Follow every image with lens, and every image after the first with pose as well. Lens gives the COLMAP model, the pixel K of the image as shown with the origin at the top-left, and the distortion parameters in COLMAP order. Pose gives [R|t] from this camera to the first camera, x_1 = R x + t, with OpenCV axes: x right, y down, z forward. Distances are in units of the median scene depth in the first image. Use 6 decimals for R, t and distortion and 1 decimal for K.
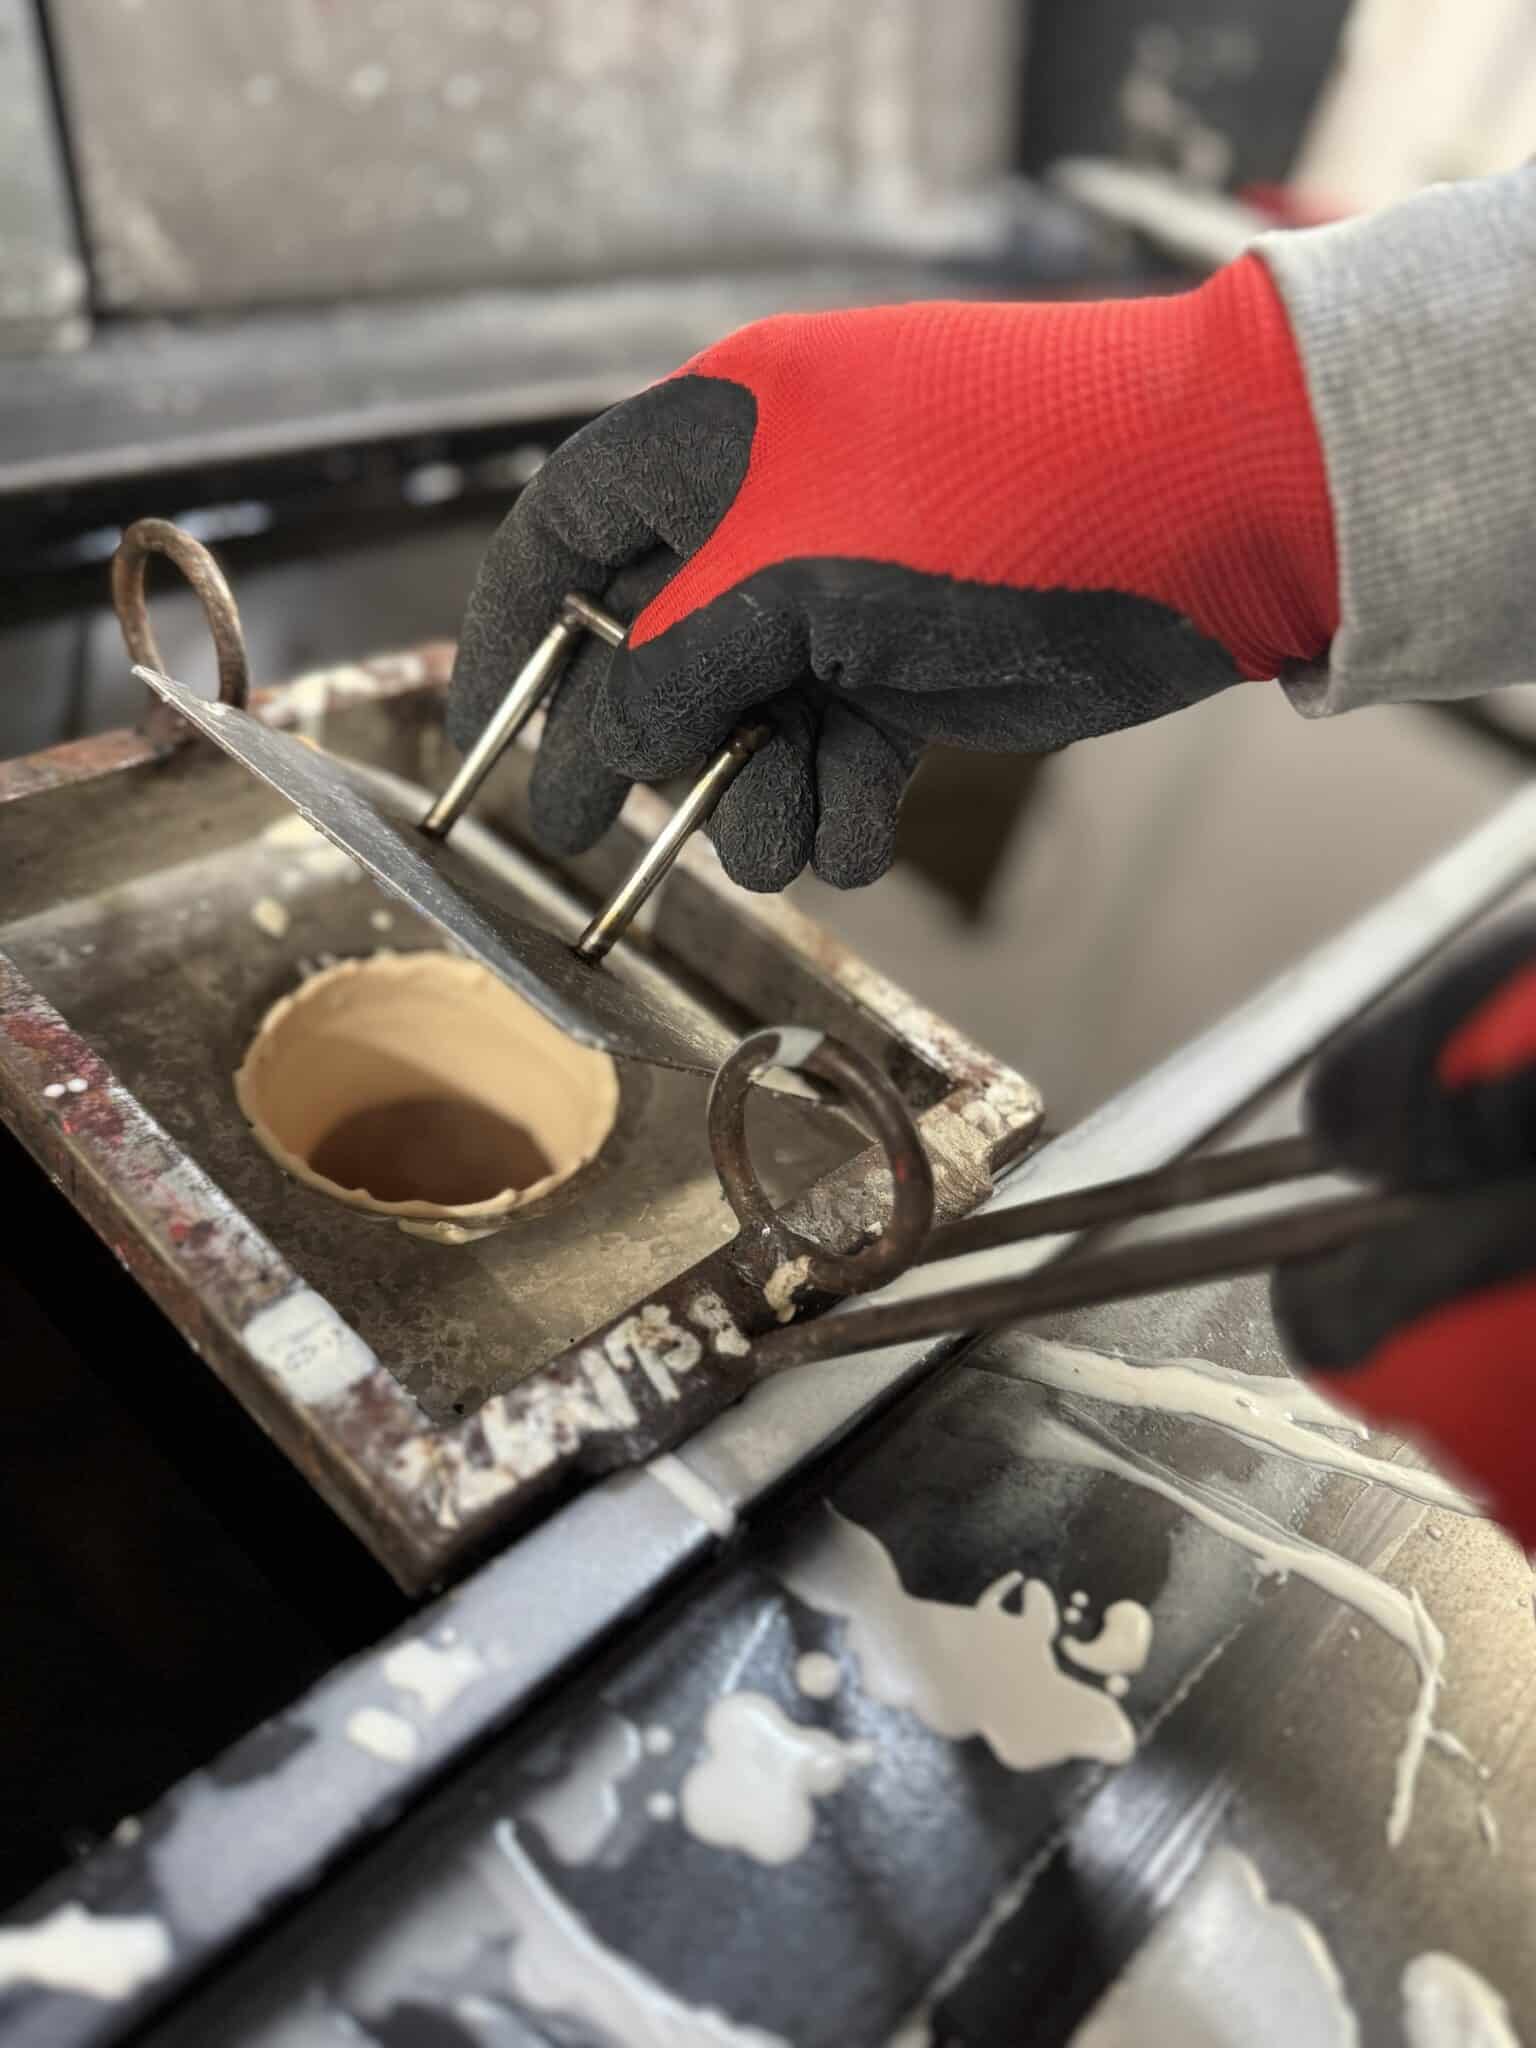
lens RADIAL K [[1569.9, 0, 768.0], [0, 1569.9, 1024.0], [0, 0, 1]] dist [0.000012, -0.000205]
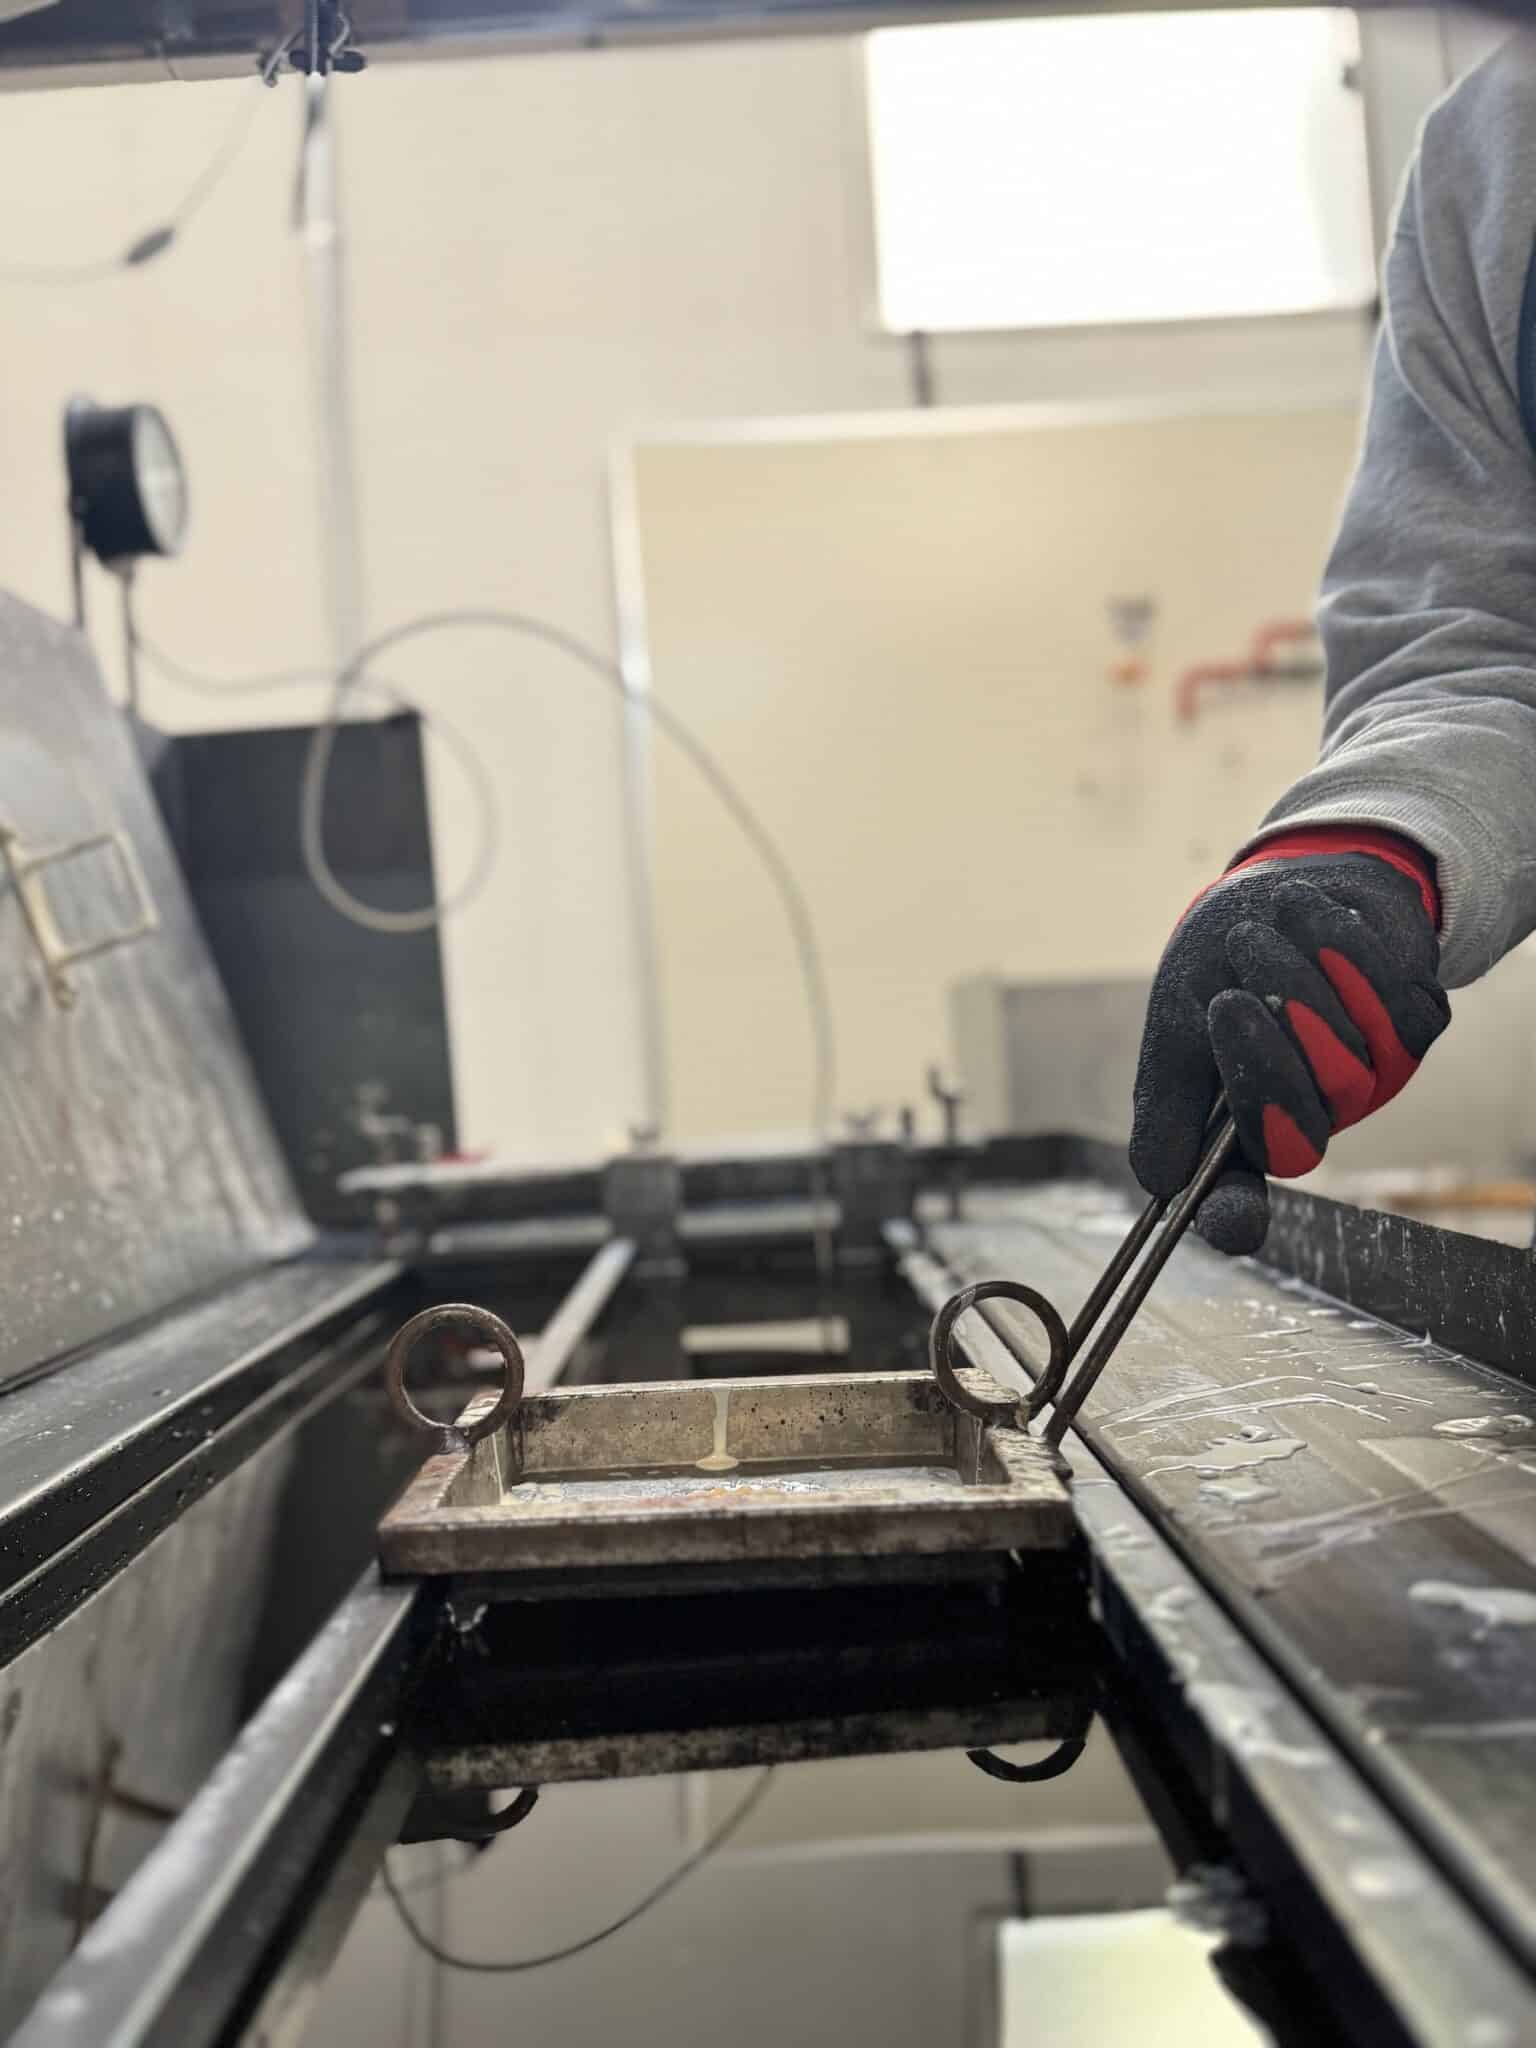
lens RADIAL K [[1569.9, 0, 768.0], [0, 1569.9, 1024.0], [0, 0, 1]] dist [0.000012, -0.000205]
pose [[0.674630, -0.250900, 0.694207, -0.624447], [0.628473, 0.688507, -0.361910, 0.149077], [-0.387164, 0.680446, 0.622172, -0.171638]]
